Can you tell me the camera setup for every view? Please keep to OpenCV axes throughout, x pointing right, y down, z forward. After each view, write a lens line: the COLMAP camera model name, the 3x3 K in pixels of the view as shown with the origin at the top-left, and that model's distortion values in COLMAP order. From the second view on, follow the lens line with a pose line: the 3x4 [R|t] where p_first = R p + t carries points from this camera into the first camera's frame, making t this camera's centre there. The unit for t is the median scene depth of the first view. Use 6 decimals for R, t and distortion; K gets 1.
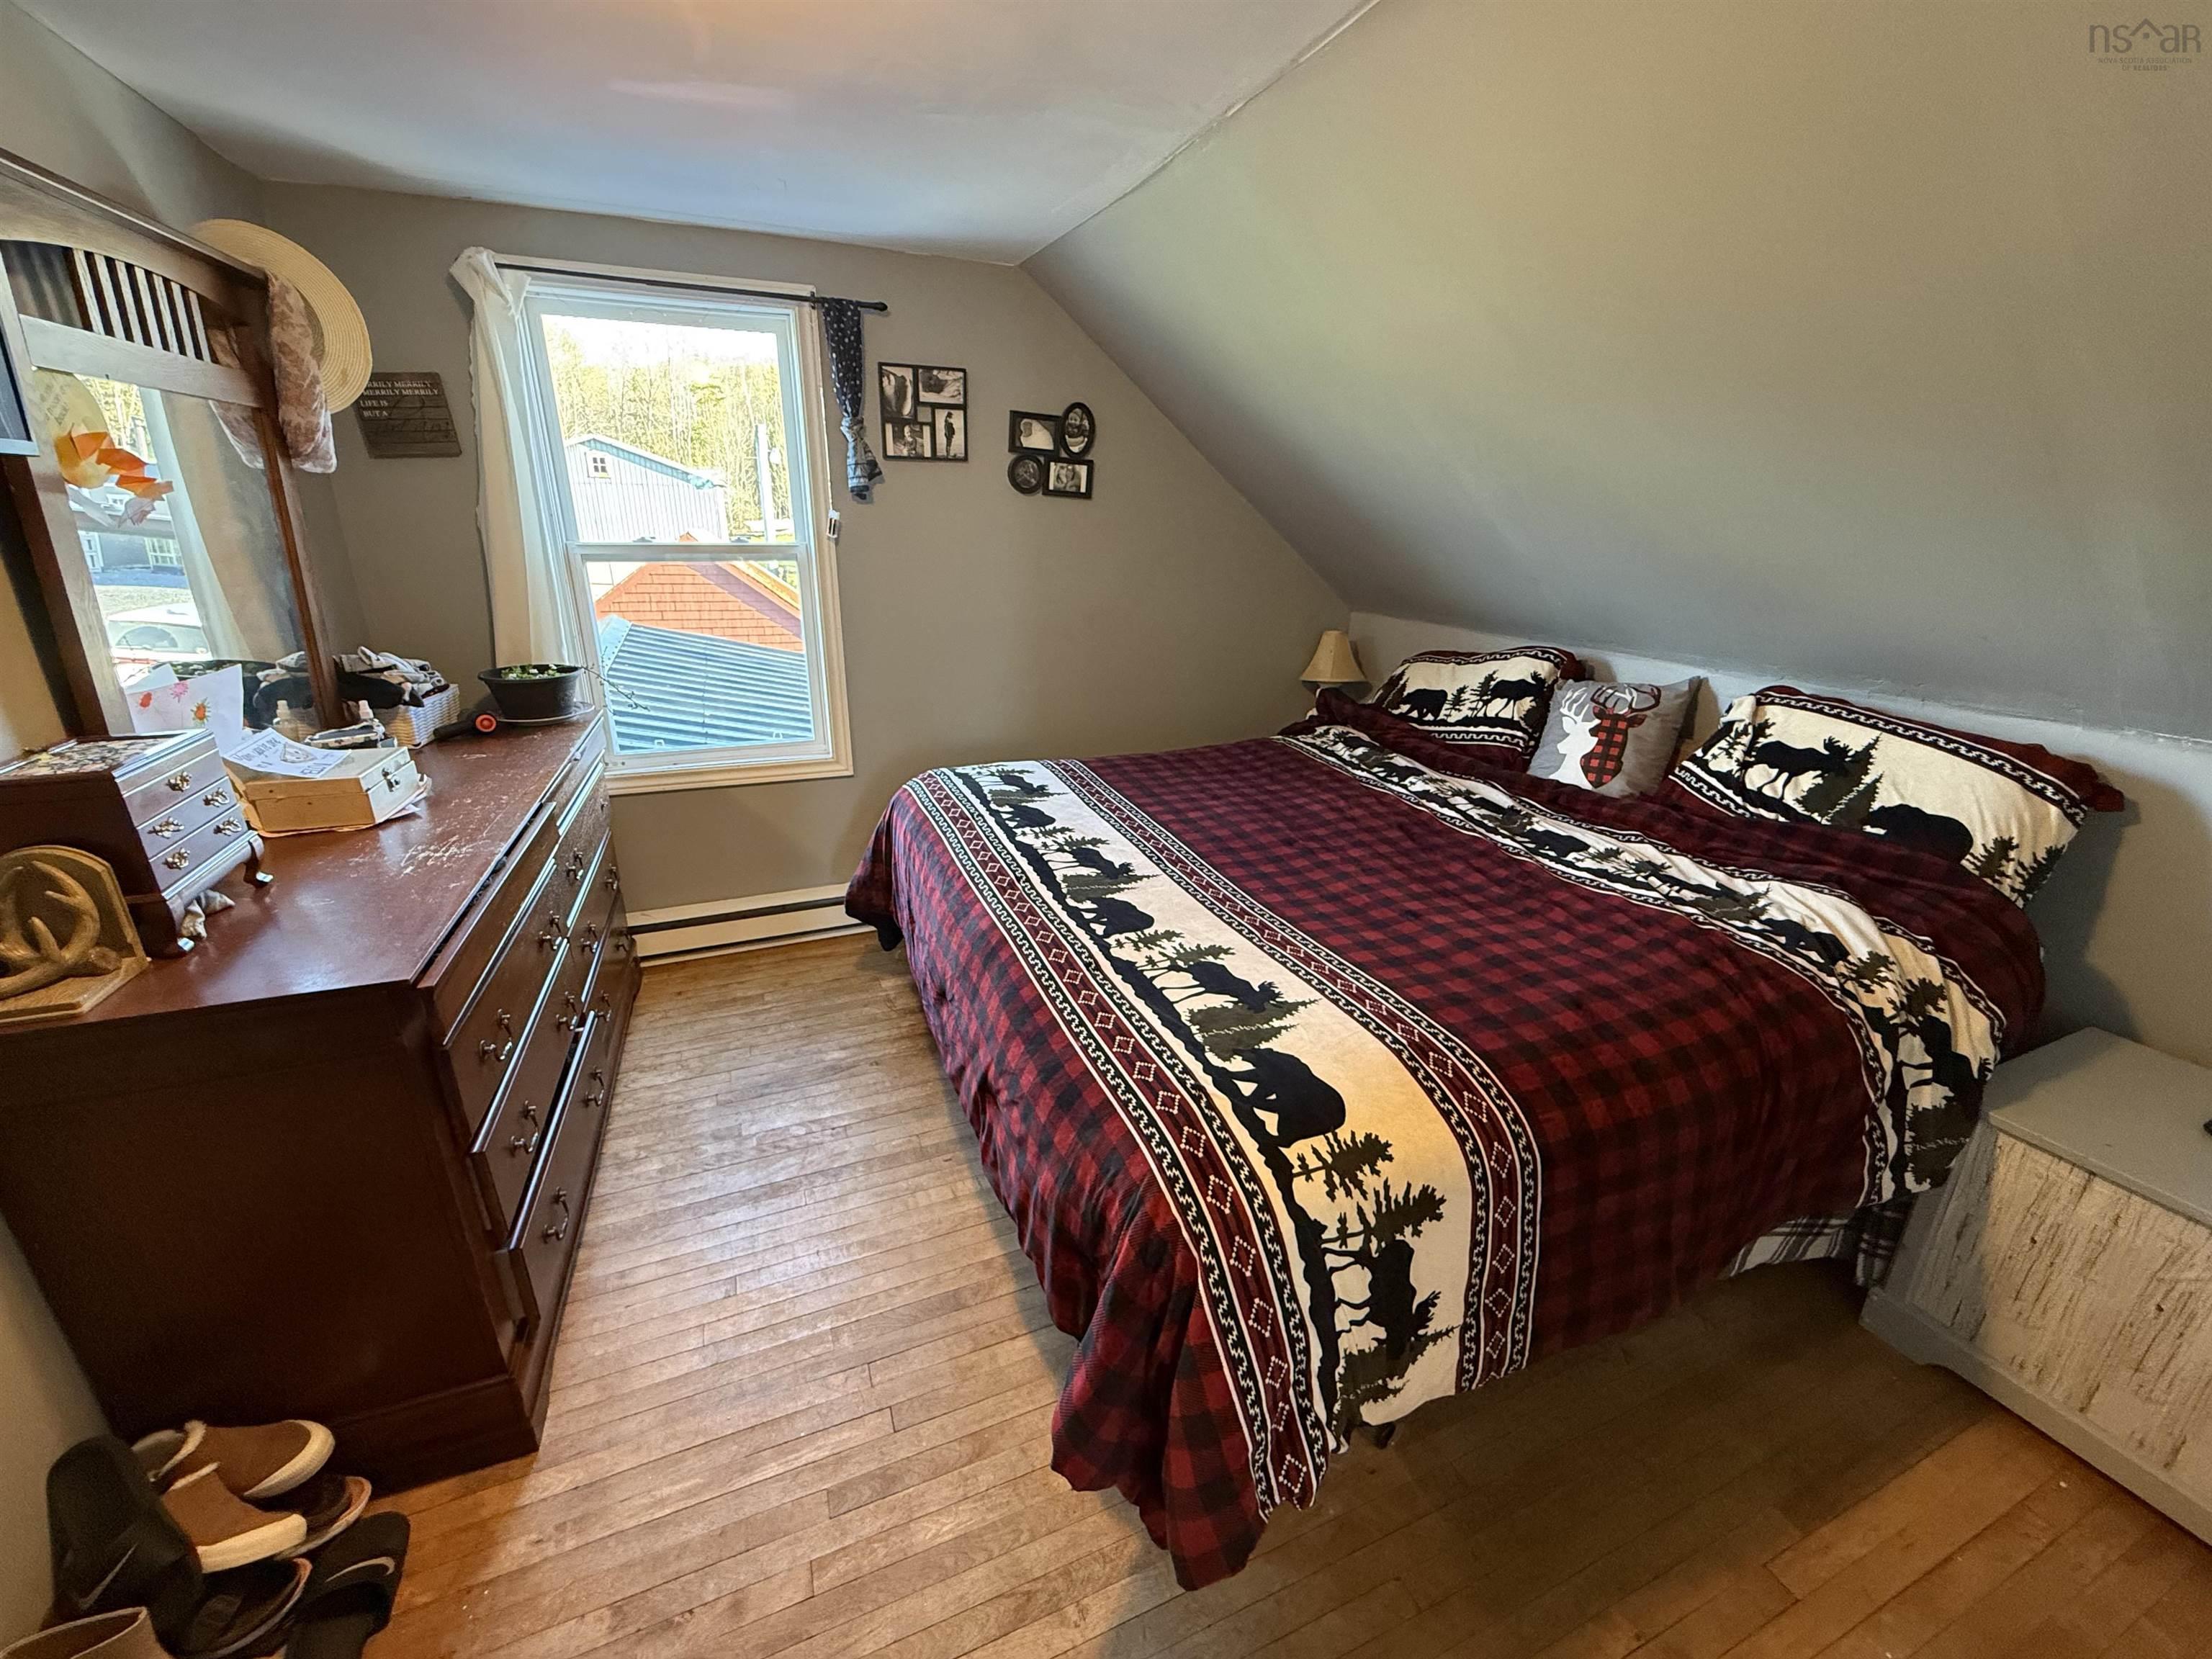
lens RADIAL K [[880.6, 0, 1096.0], [0, 880.6, 831.1], [0, 0, 1]] dist [-0.001630, 0.000303]
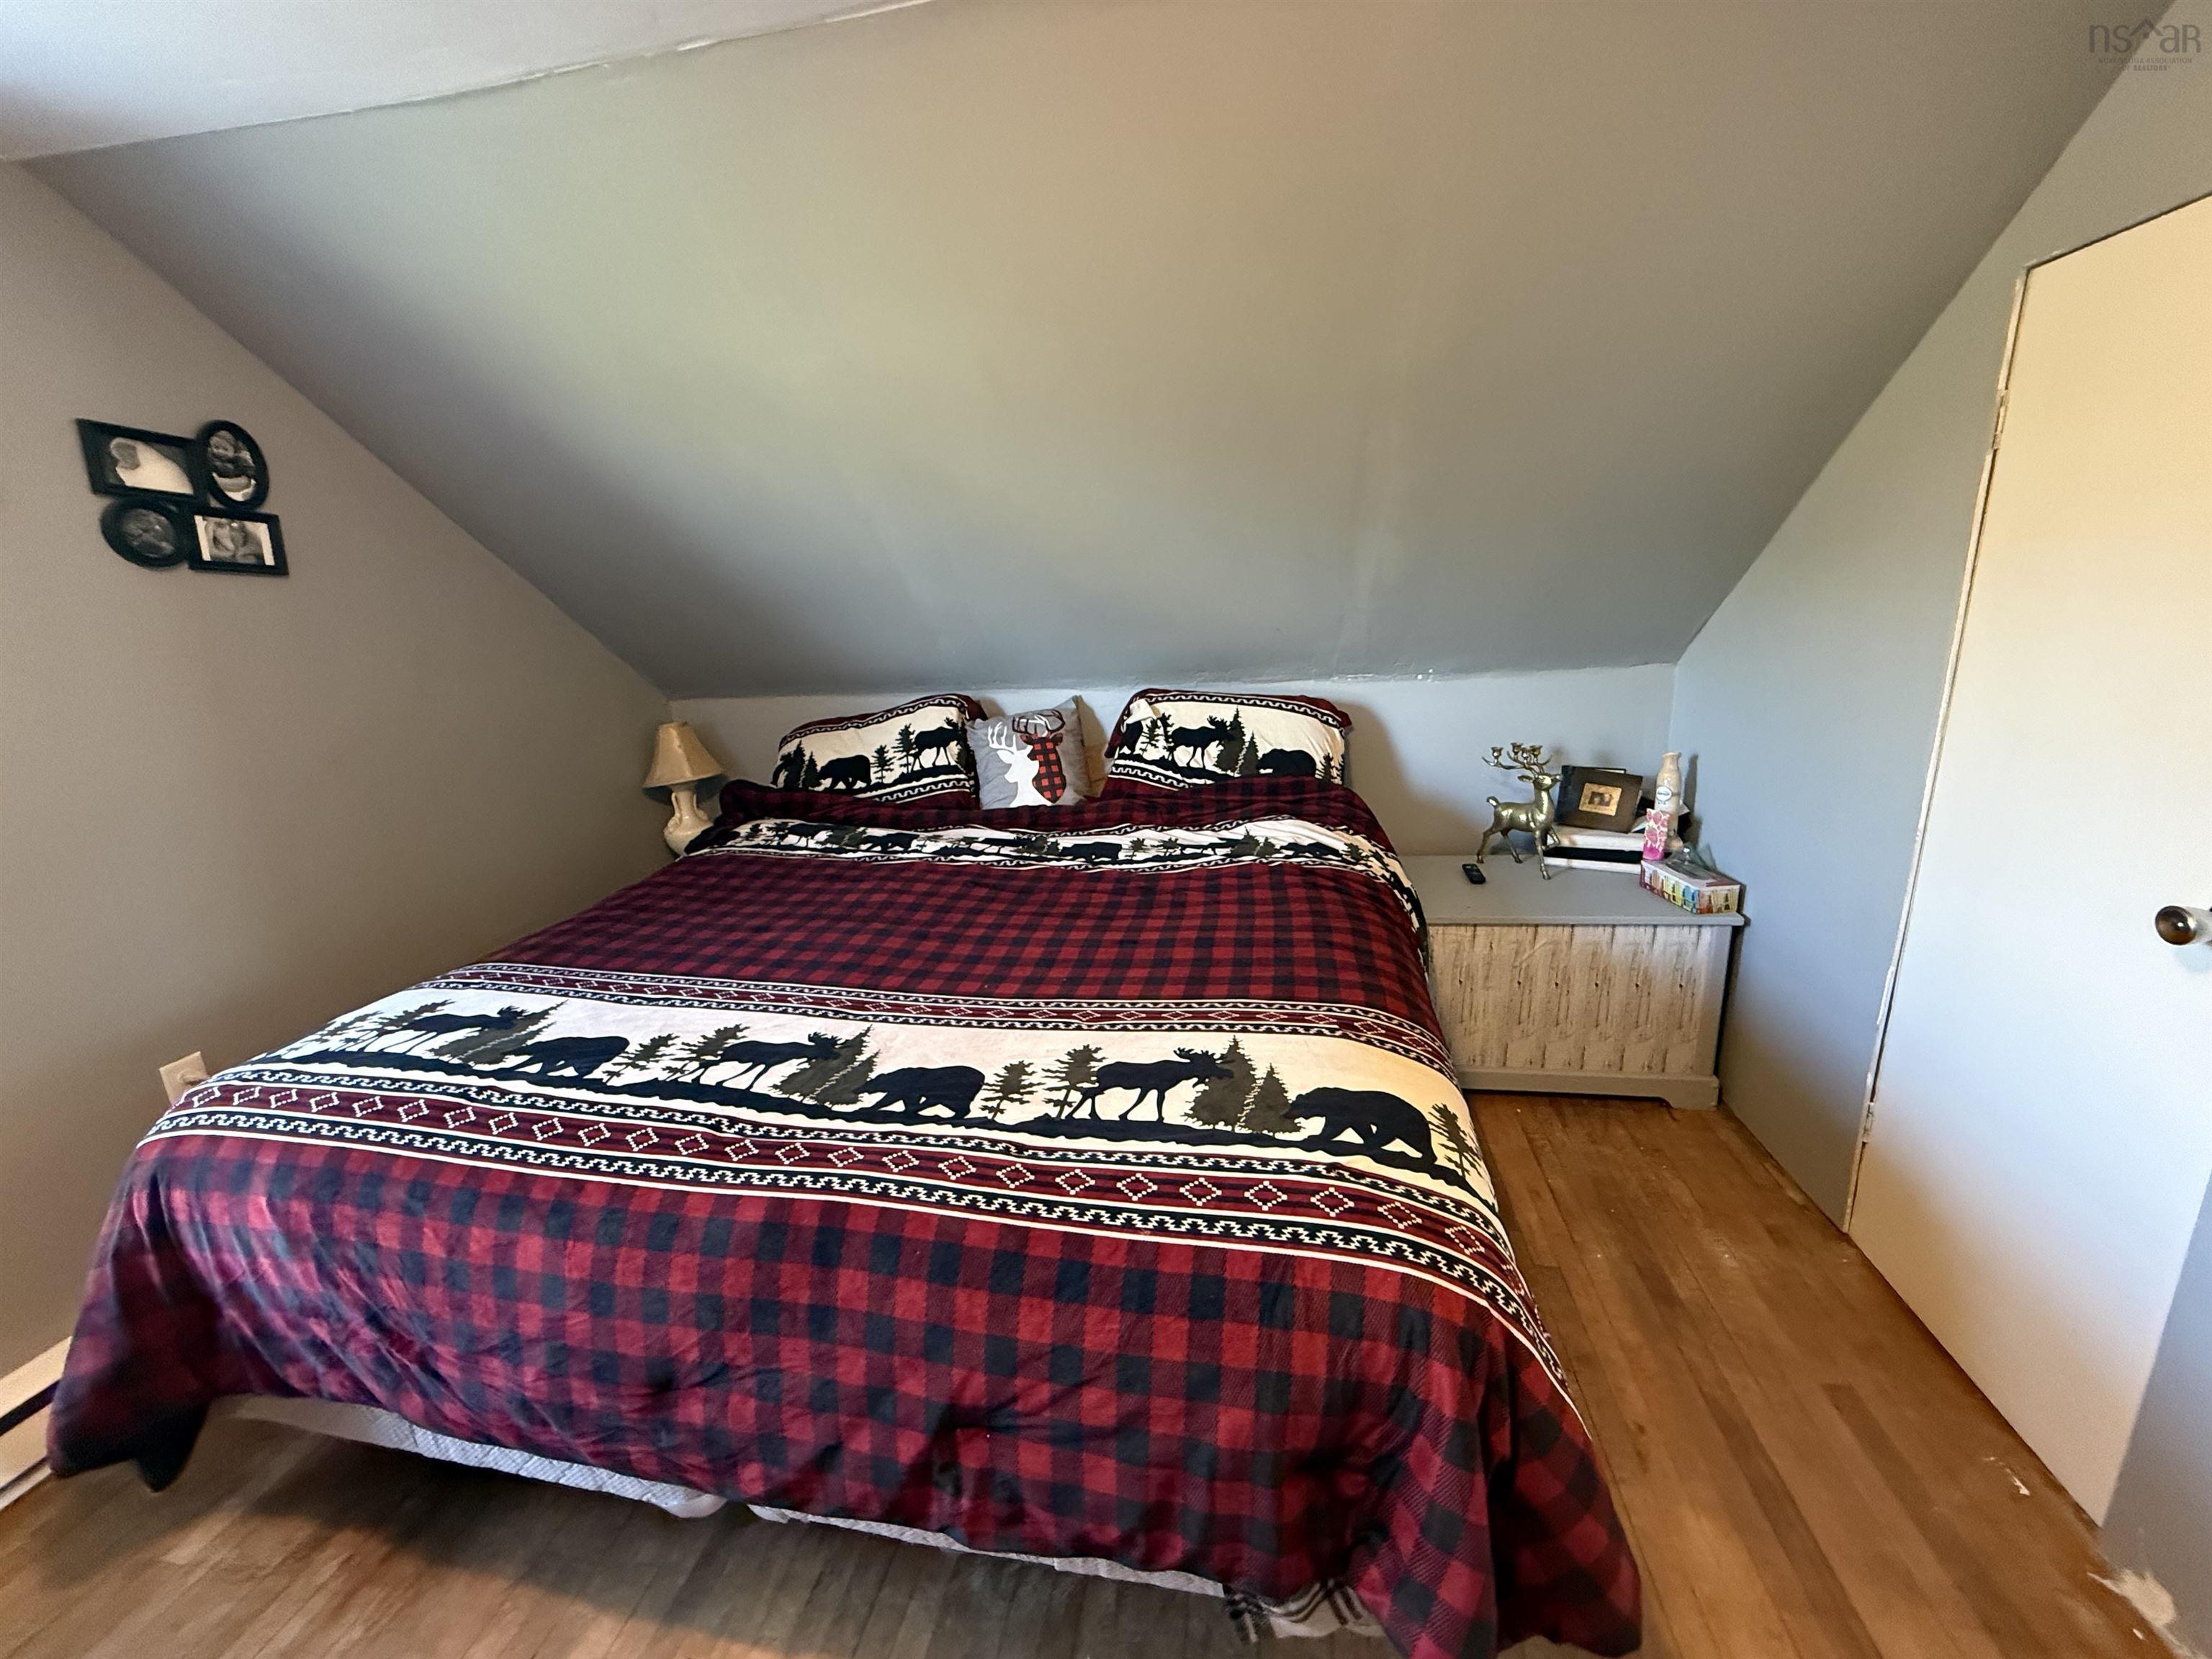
lens RADIAL K [[880.6, 0, 1103.0], [0, 880.6, 828.0], [0, 0, 1]] dist [-0.001630, 0.000303]
pose [[0.546135, -0.253117, 0.798541, -0.367961], [0.336267, 0.939326, 0.067764, -0.091173], [-0.767242, 0.231515, 0.598114, 0.357522]]
